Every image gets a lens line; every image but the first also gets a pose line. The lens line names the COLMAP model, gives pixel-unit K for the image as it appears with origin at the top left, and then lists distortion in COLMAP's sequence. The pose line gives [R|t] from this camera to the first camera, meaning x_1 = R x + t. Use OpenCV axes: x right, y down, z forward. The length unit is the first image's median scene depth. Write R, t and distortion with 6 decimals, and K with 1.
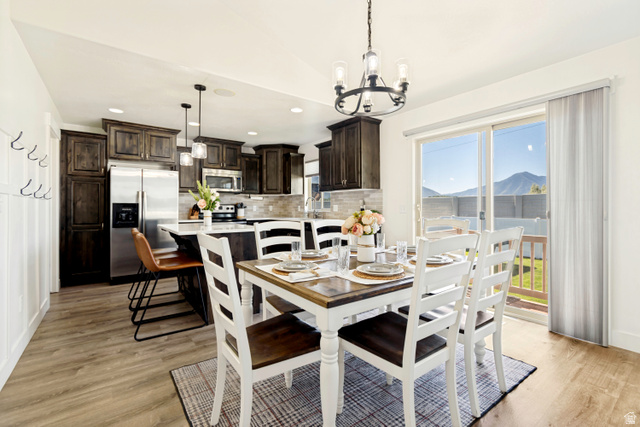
lens RADIAL K [[286.2, 0, 319.4], [0, 286.2, 210.2], [0, 0, 1]] dist [0.007537, -0.002059]
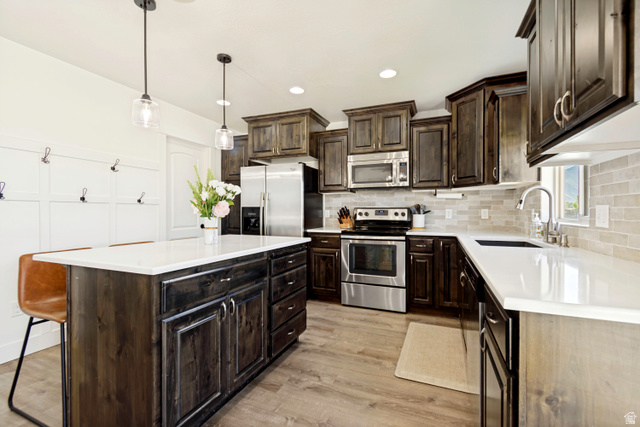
lens RADIAL K [[286.2, 0, 322.8], [0, 286.2, 214.0], [0, 0, 1]] dist [0.007537, -0.002059]
pose [[0.519881, 0.007856, -0.854203, 0.188586], [-0.010032, 0.999945, 0.003091, -0.008279], [0.854180, 0.006963, 0.519931, 0.724817]]
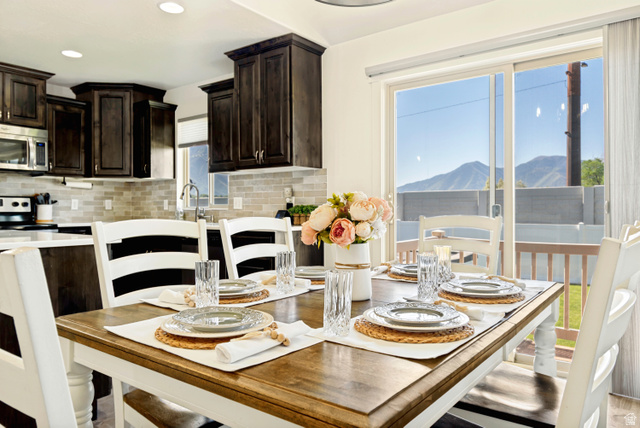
lens RADIAL K [[448.7, 0, 315.2], [0, 448.7, 210.6], [0, 0, 1]] dist [0.009591, -0.003266]
pose [[0.960022, -0.000423, 0.279925, -0.052721], [0.002779, 0.999964, -0.008022, 0.017957], [-0.279911, 0.008479, 0.959988, 0.142481]]
